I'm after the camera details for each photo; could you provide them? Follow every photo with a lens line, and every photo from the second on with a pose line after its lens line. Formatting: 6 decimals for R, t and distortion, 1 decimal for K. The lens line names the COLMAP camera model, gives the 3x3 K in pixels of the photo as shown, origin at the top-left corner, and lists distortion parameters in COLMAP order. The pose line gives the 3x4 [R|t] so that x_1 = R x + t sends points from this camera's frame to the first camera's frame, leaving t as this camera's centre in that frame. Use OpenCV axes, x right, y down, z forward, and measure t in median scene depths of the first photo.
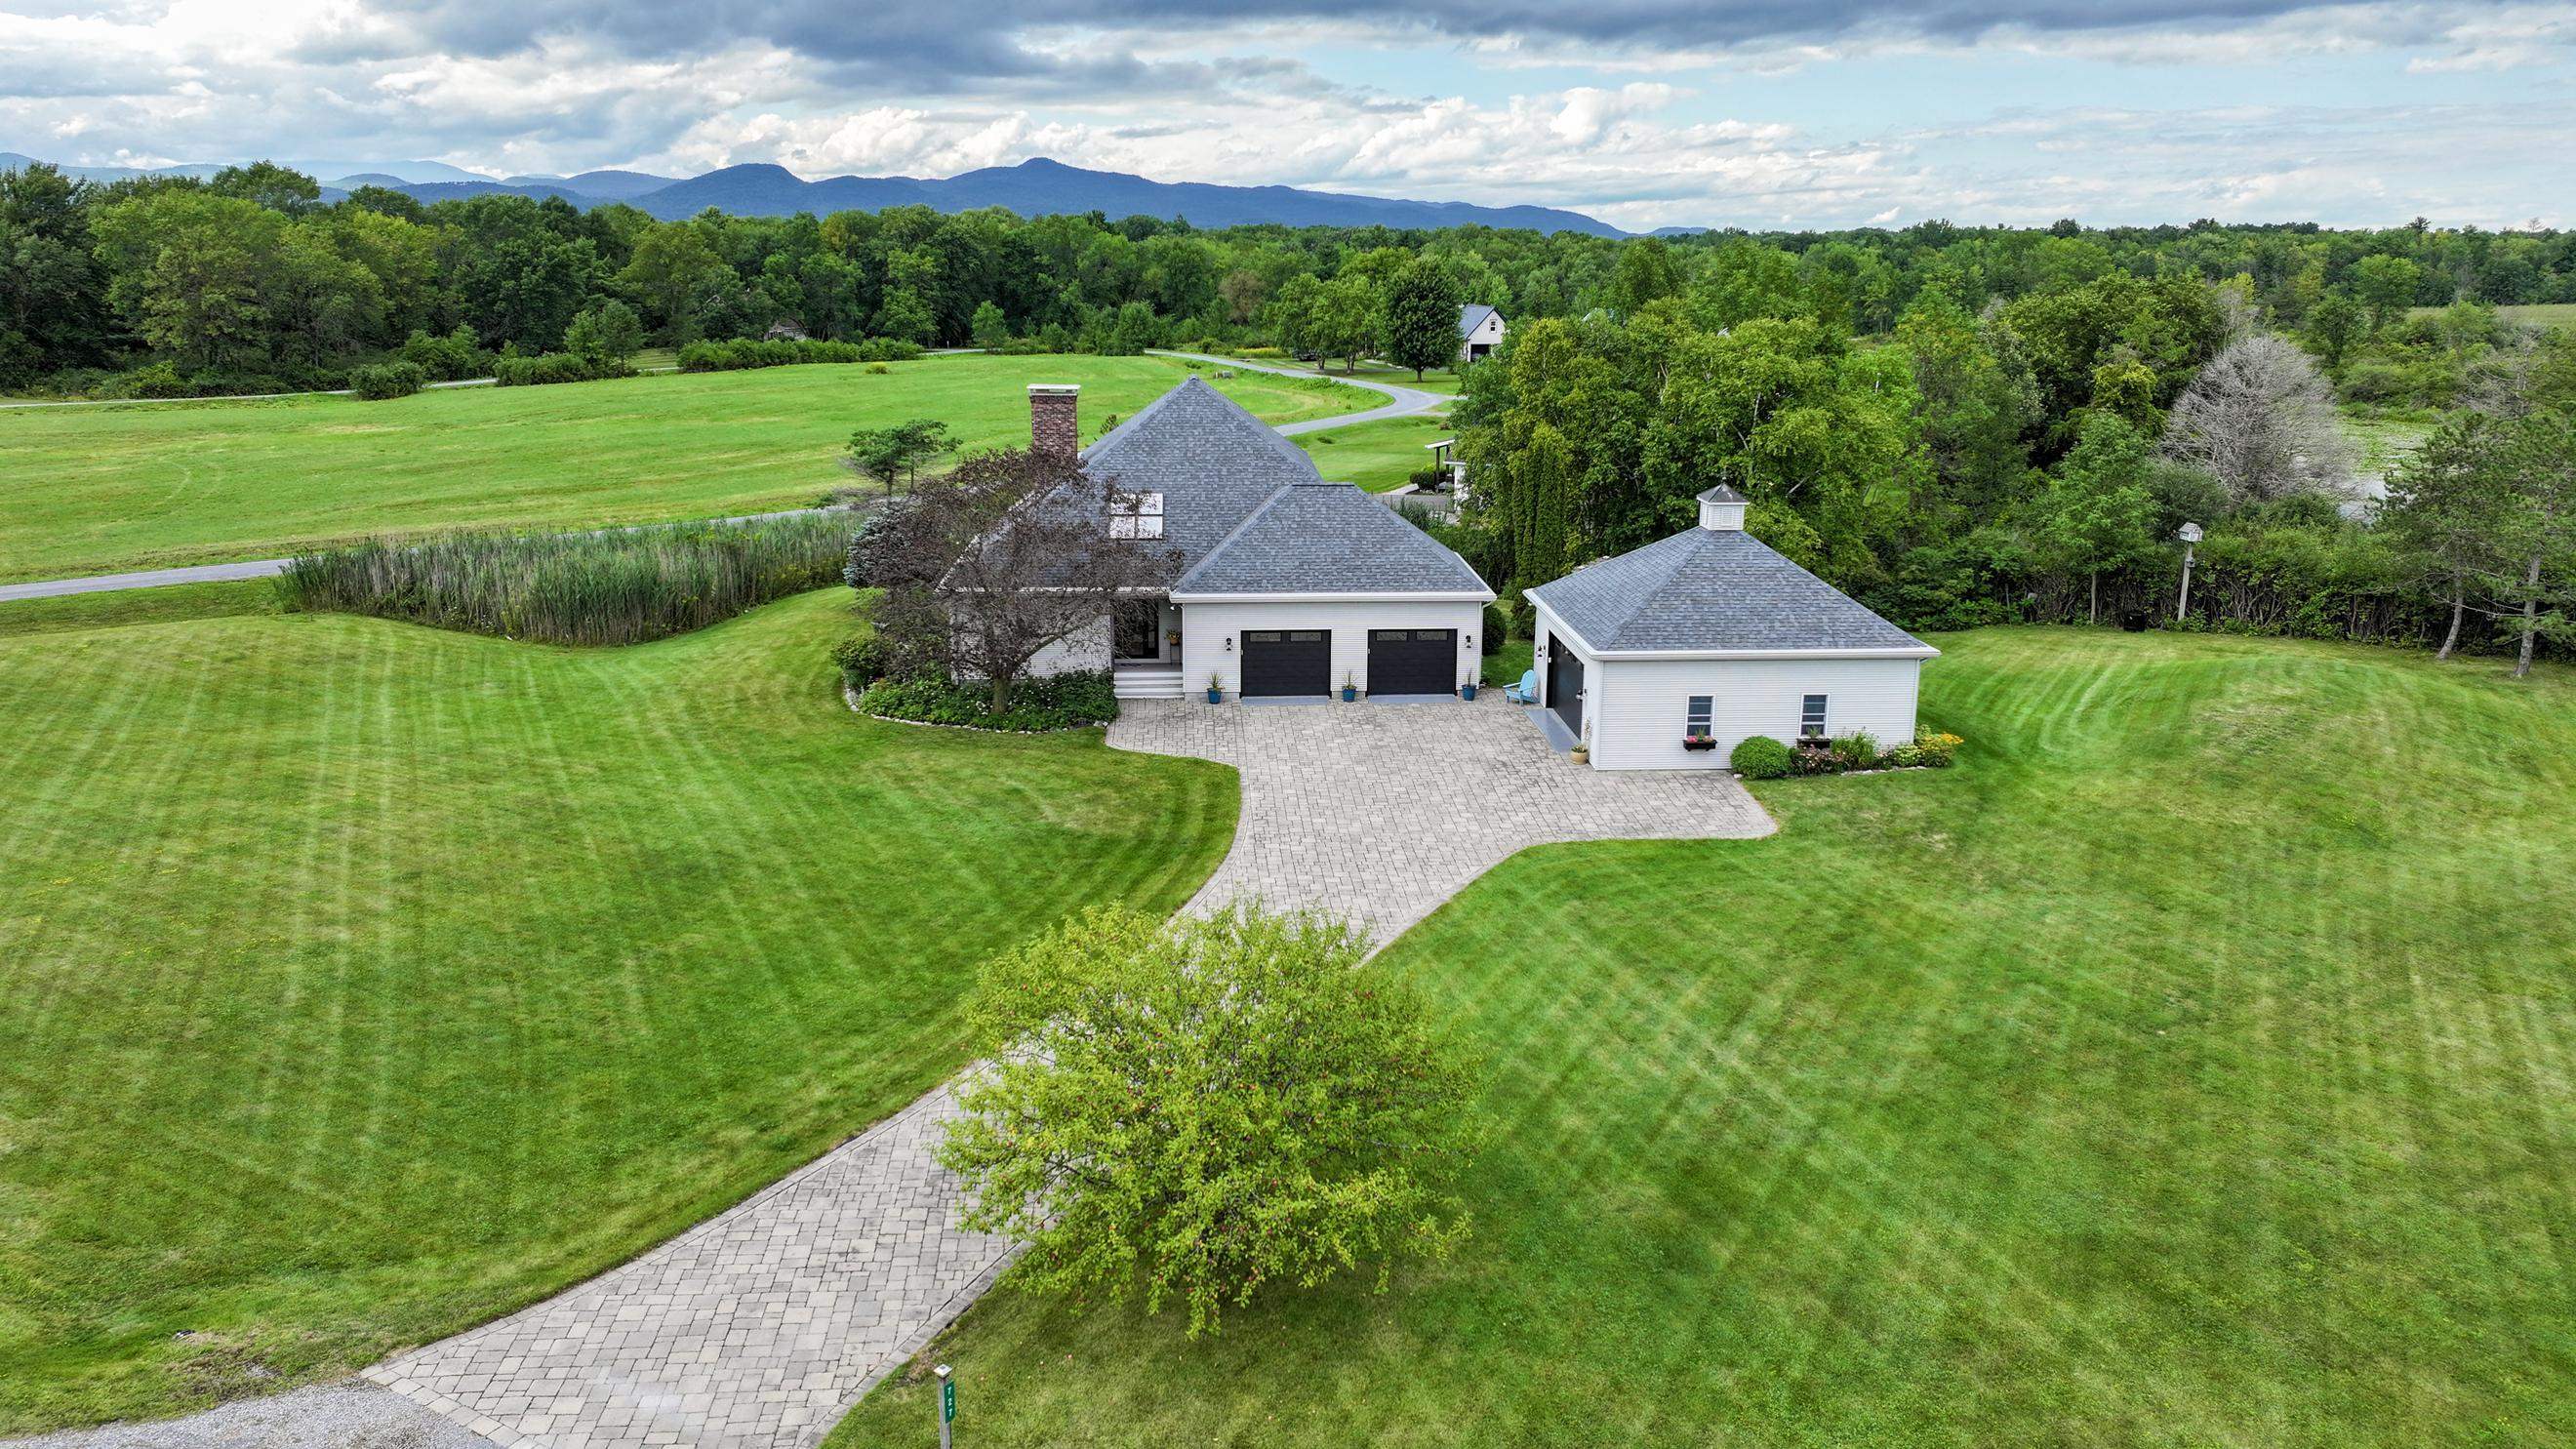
lens RADIAL K [[1801.2, 0, 1288.0], [0, 1801.2, 724.5], [0, 0, 1]] dist [0.002723, 0.009512]
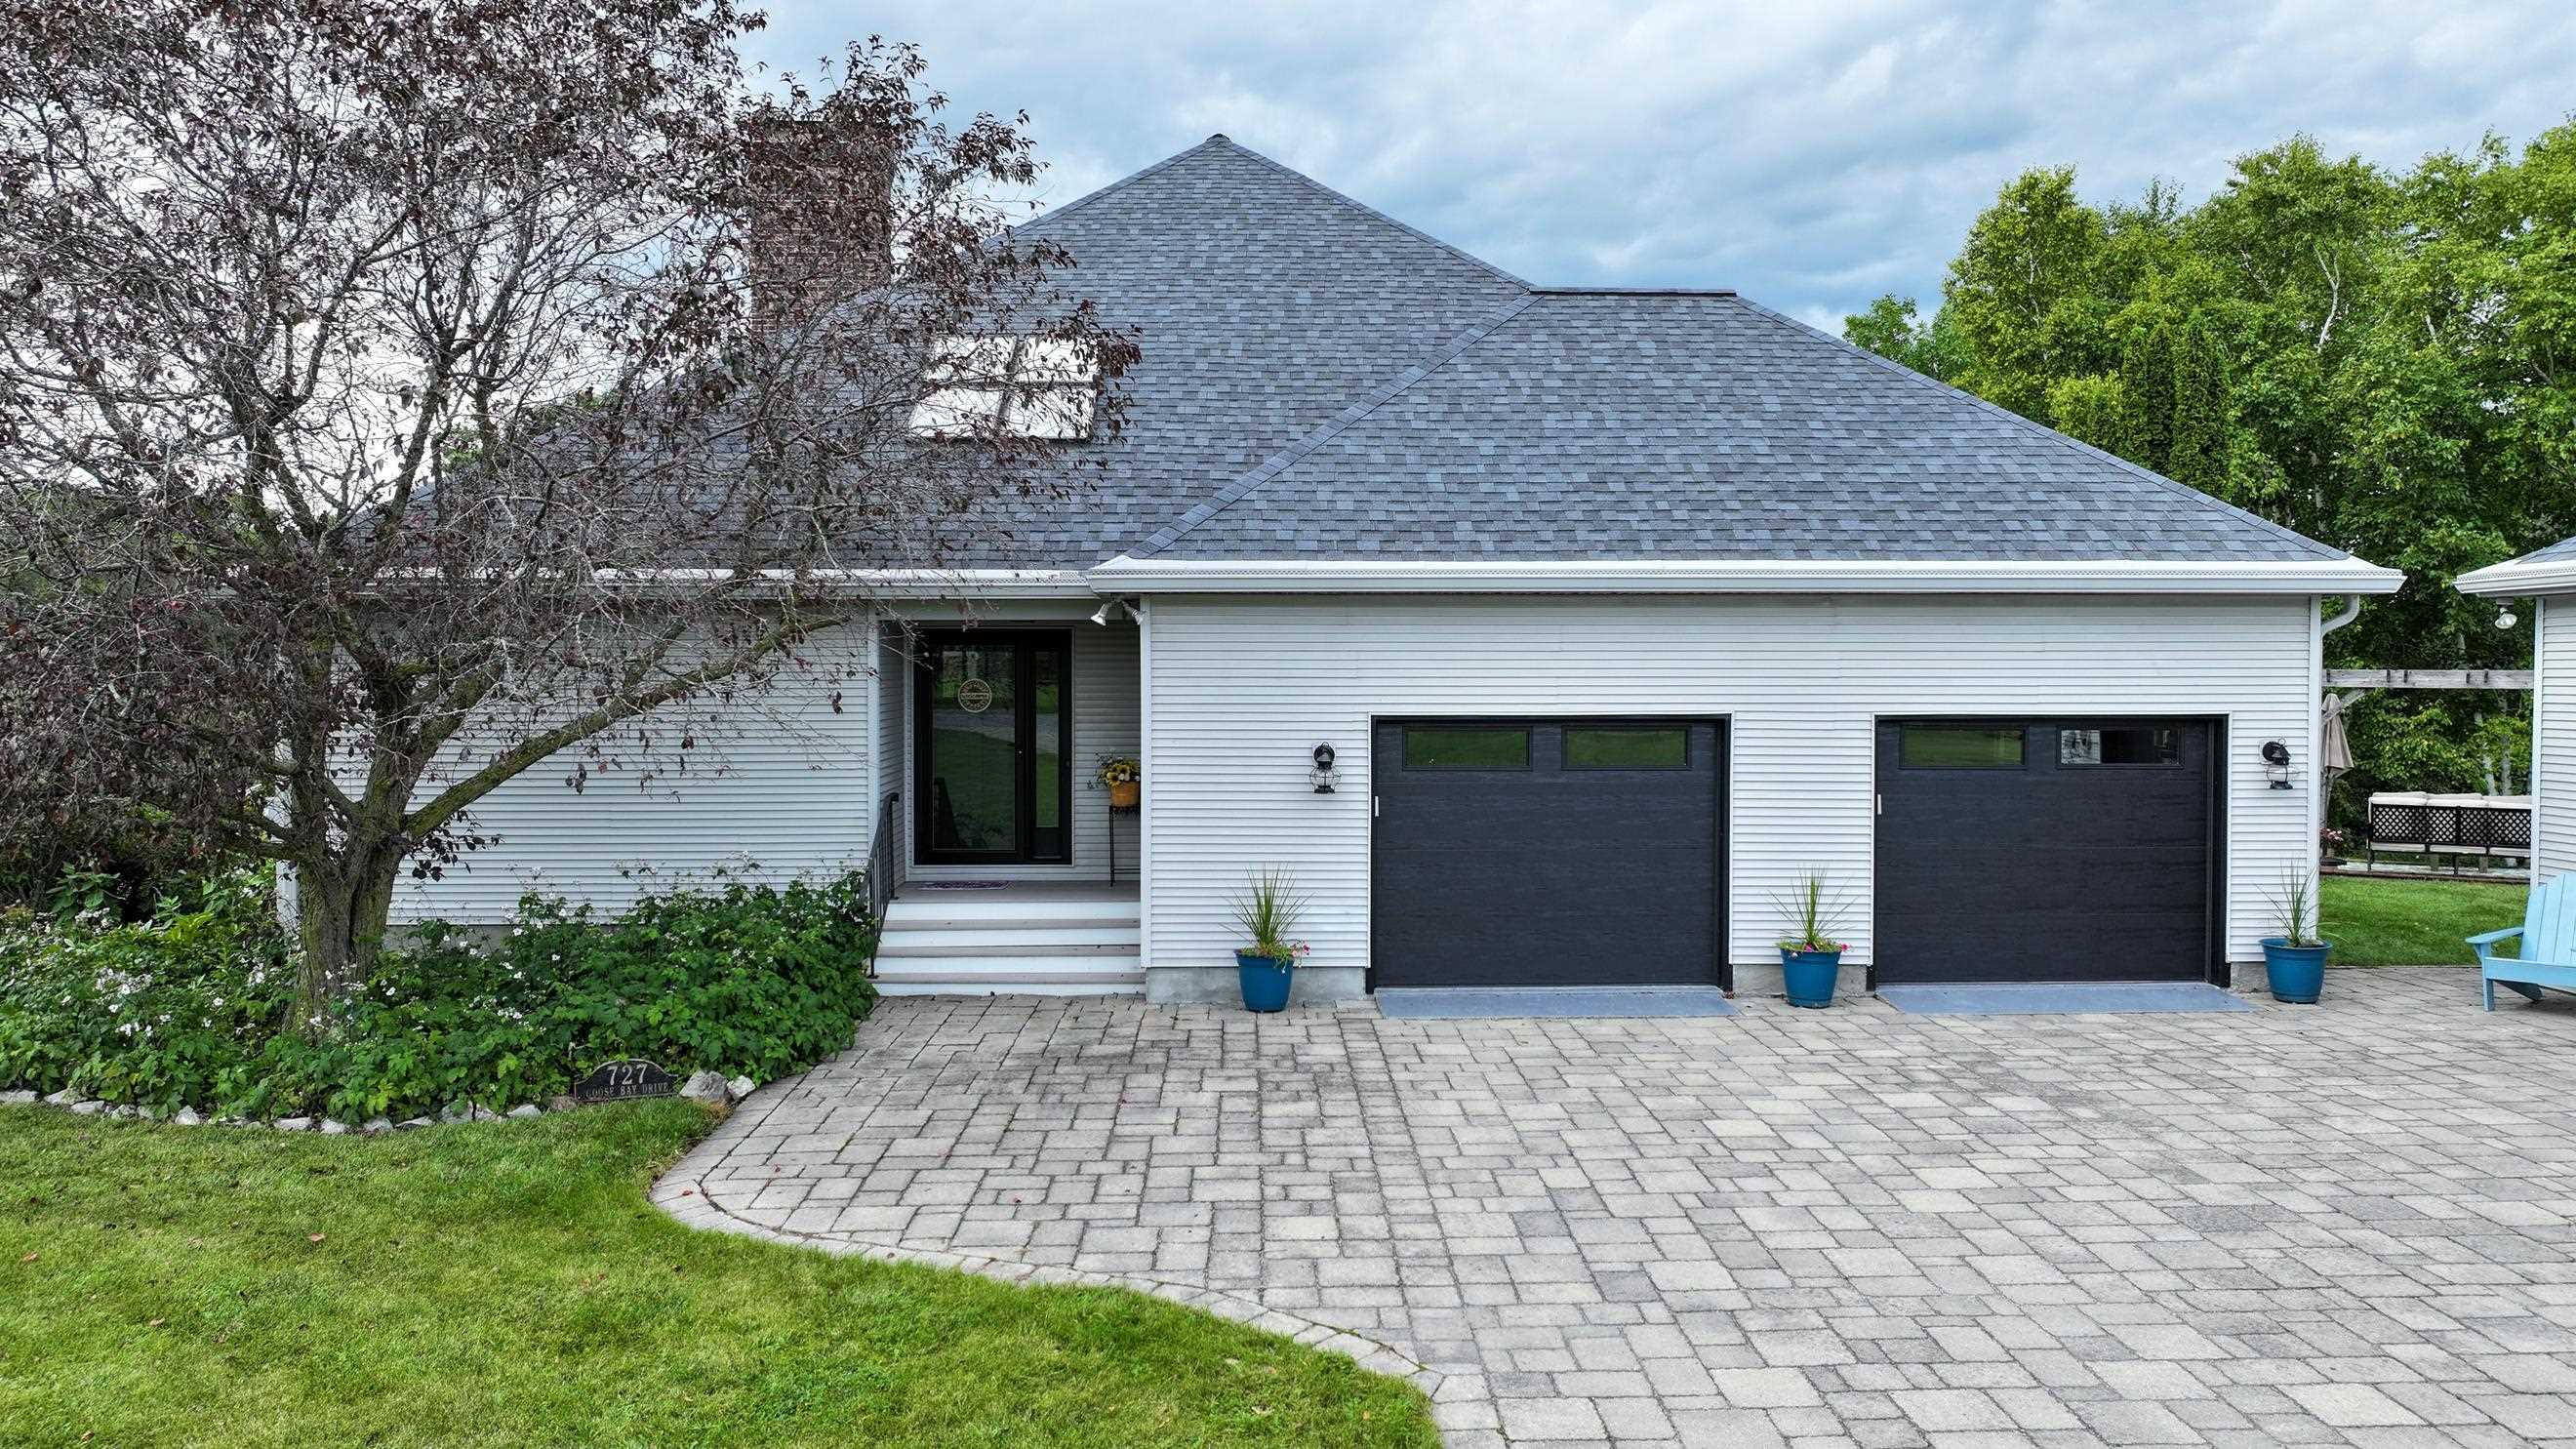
lens RADIAL K [[1801.2, 0, 1288.0], [0, 1801.2, 724.5], [0, 0, 1]] dist [0.002723, 0.009512]
pose [[0.999376, -0.006335, -0.034748, -0.028786], [-0.001647, 0.974352, -0.225025, 0.005216], [0.035283, 0.224941, 0.973733, 0.749448]]
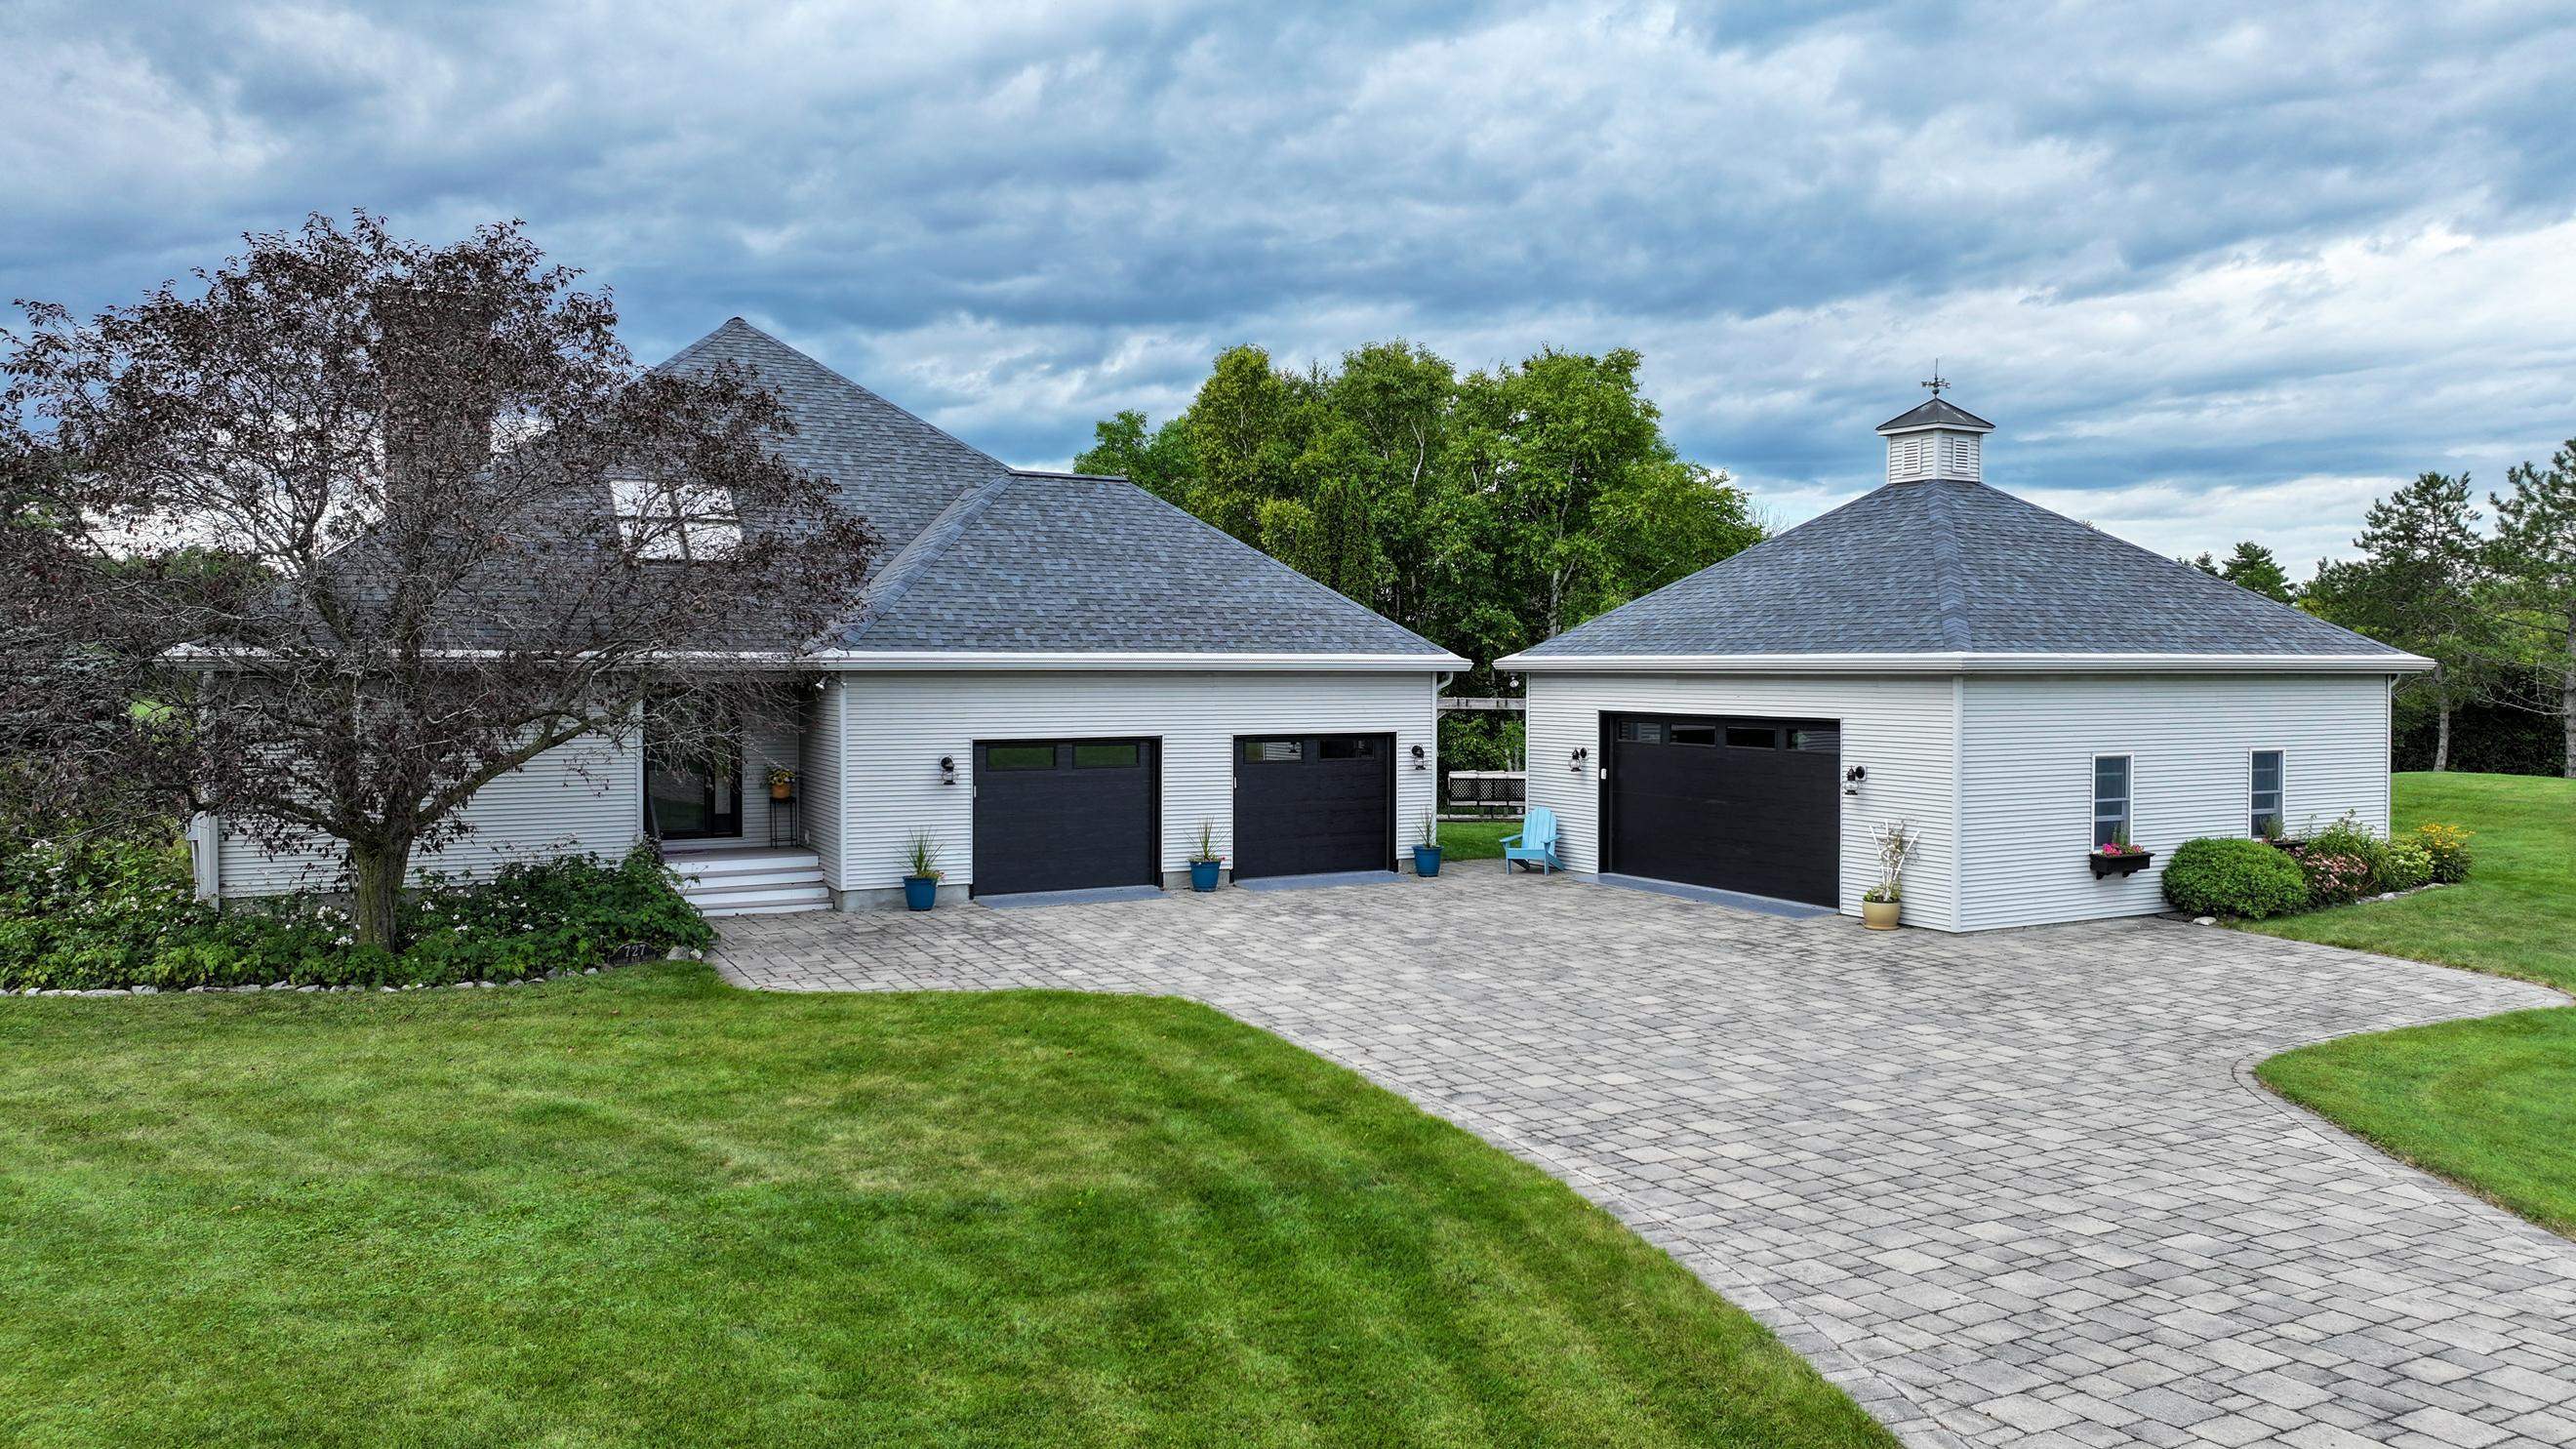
lens RADIAL K [[1807.4, 0, 1288.0], [0, 1807.4, 724.5], [0, 0, 1]] dist [0.005099, 0.002230]
pose [[0.908431, -0.018390, 0.417631, -0.138980], [0.110845, 0.973868, -0.198227, 0.039374], [-0.403072, 0.226367, 0.886730, 0.573402]]
